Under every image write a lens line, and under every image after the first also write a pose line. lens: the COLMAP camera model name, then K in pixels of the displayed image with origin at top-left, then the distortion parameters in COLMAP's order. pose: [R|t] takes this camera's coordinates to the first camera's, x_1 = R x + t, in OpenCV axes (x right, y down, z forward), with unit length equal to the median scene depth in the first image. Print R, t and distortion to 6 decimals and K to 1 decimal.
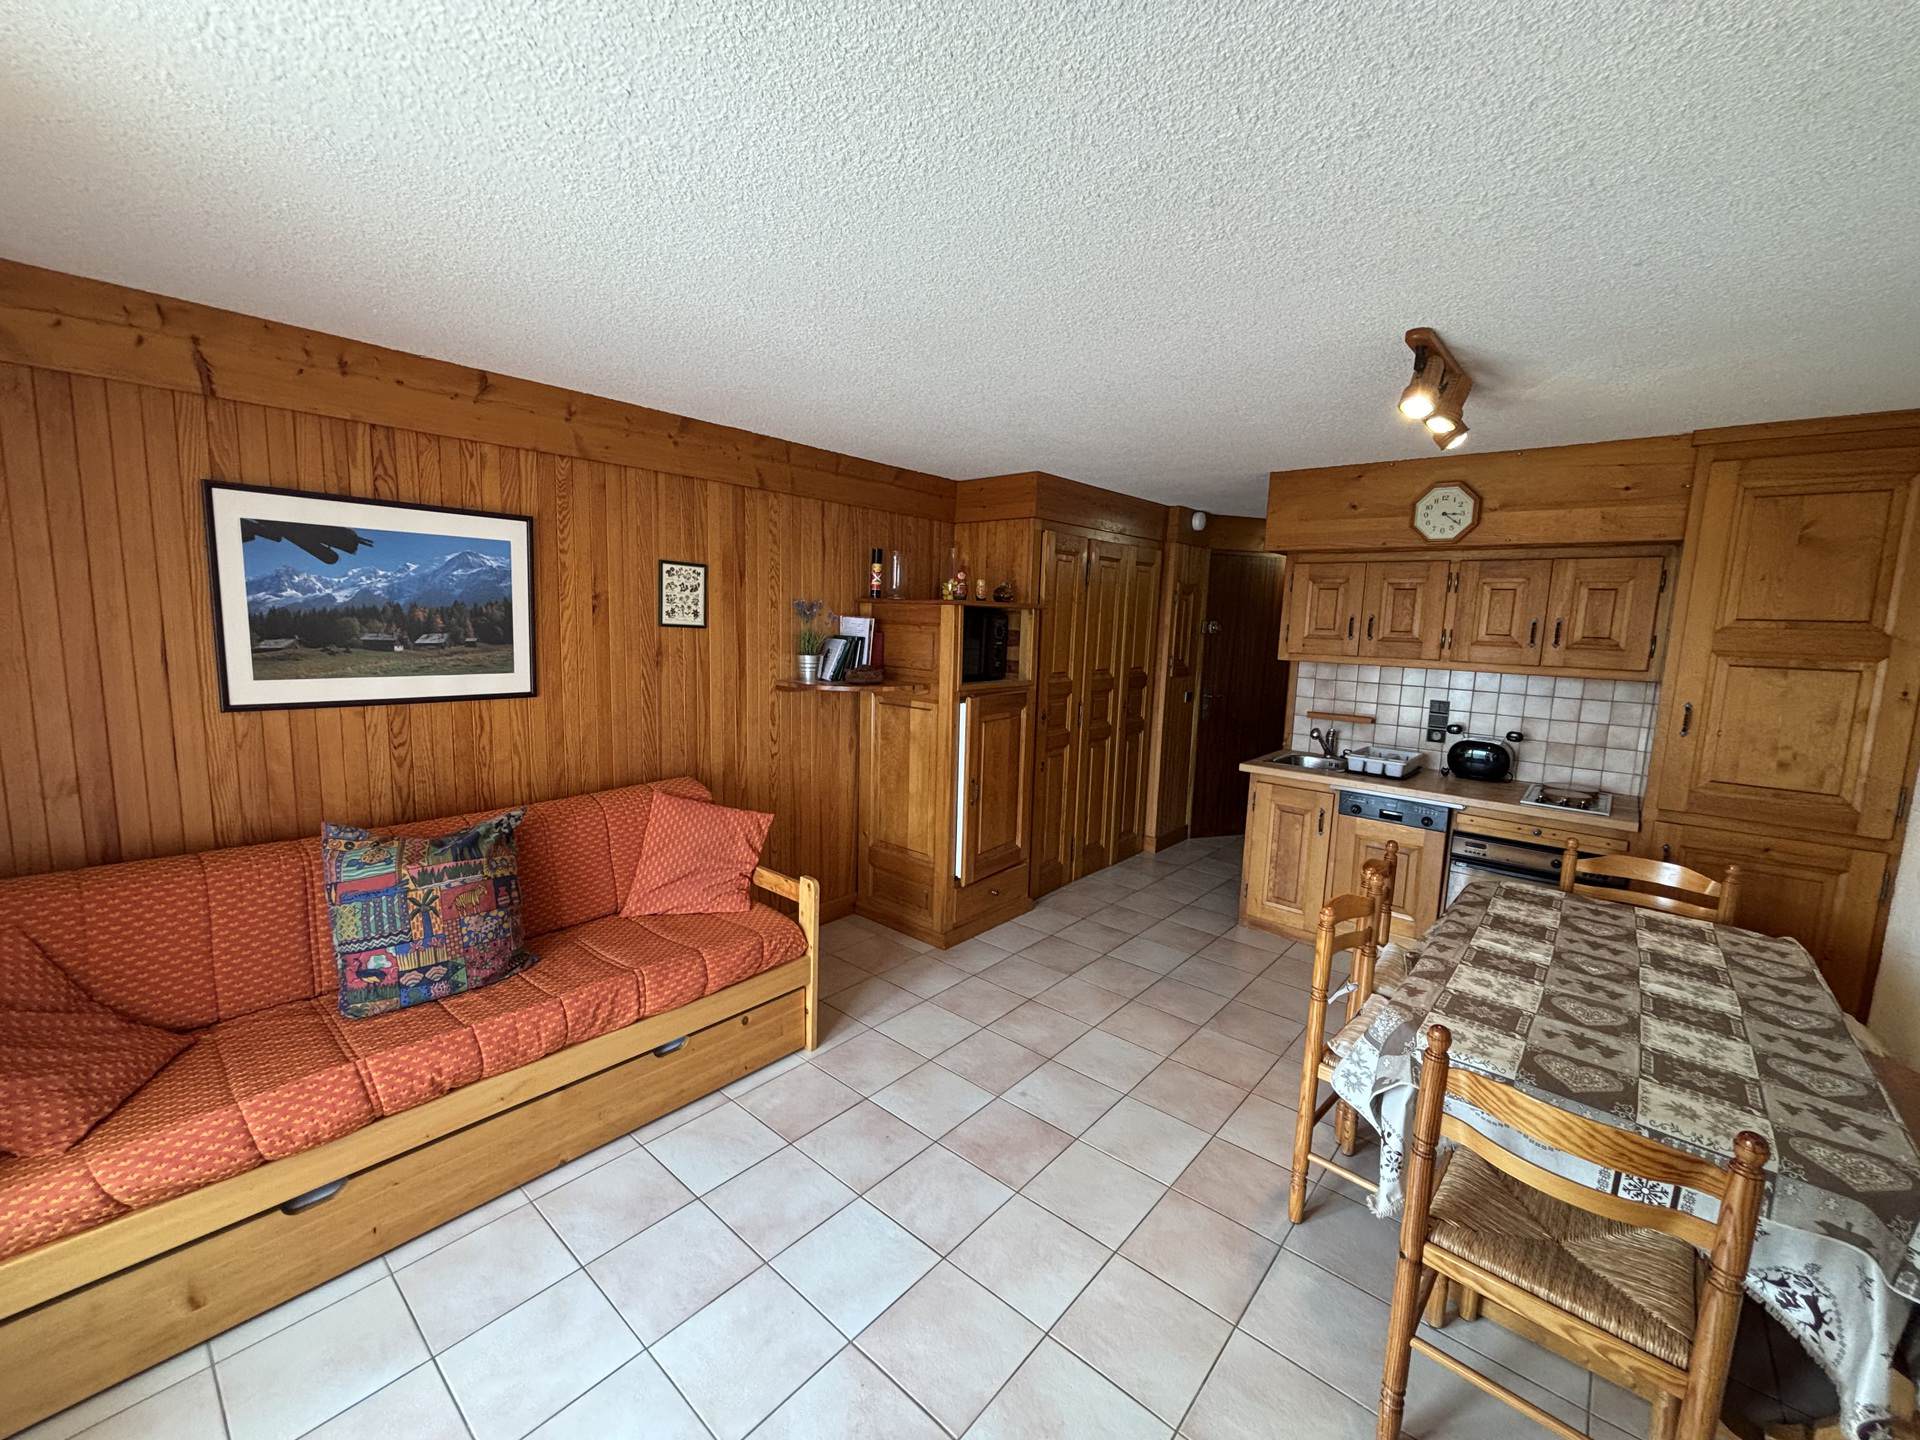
lens RADIAL K [[771.8, 0, 964.1], [0, 771.8, 715.9], [0, 0, 1]] dist [-0.000057, 0.000084]
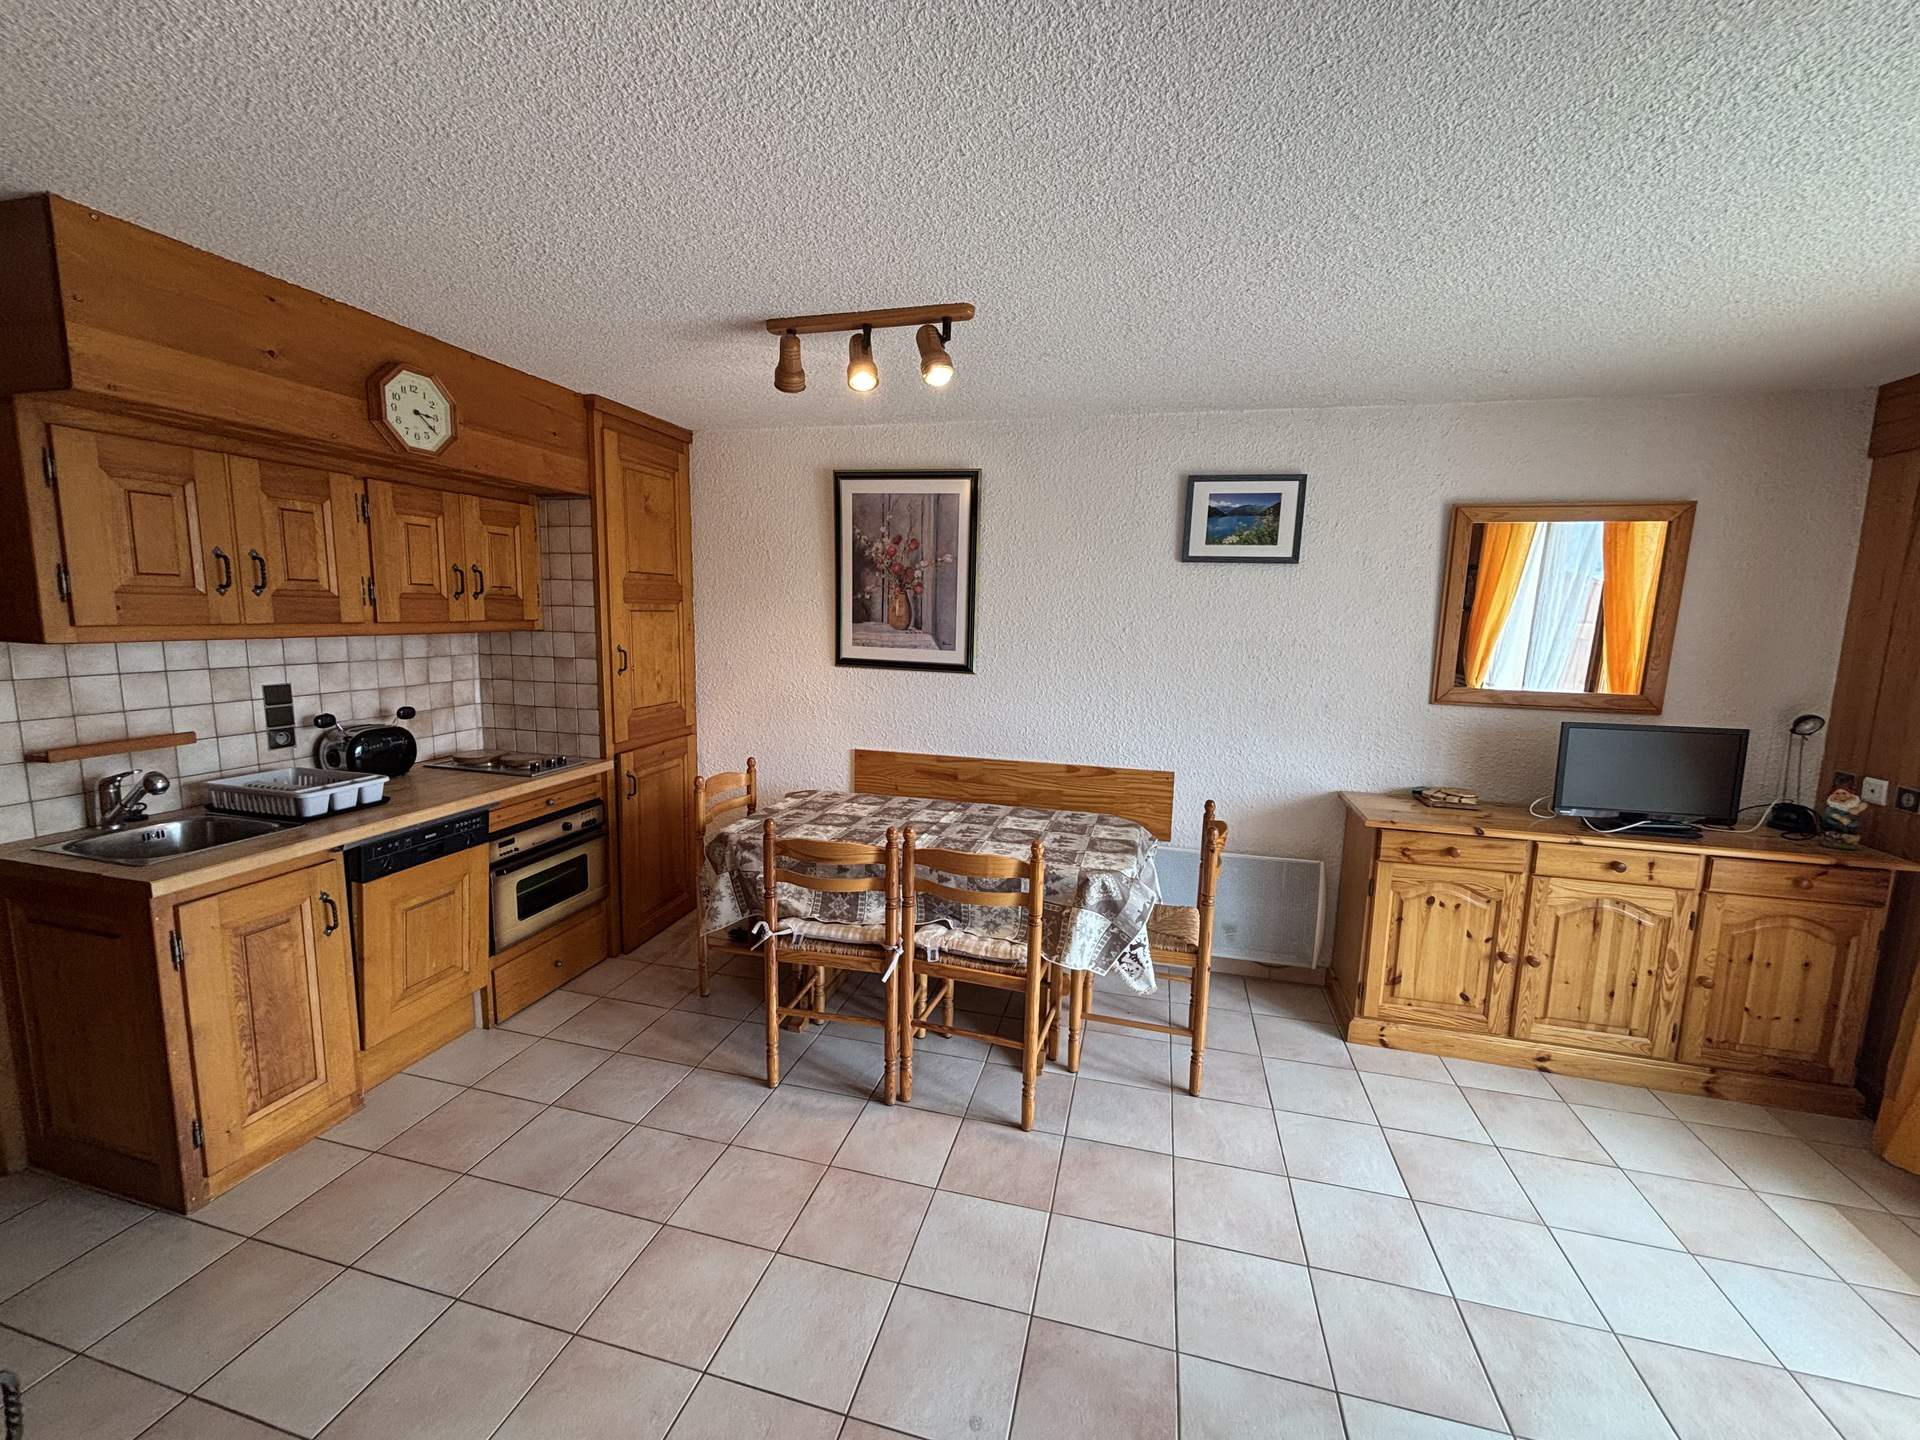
lens RADIAL K [[771.8, 0, 964.1], [0, 771.8, 715.9], [0, 0, 1]] dist [-0.000057, 0.000084]
pose [[-0.425933, -0.163983, 0.889770, -0.264512], [0.083291, 0.972155, 0.219038, -0.107434], [-0.900913, 0.167405, -0.400415, 0.892295]]
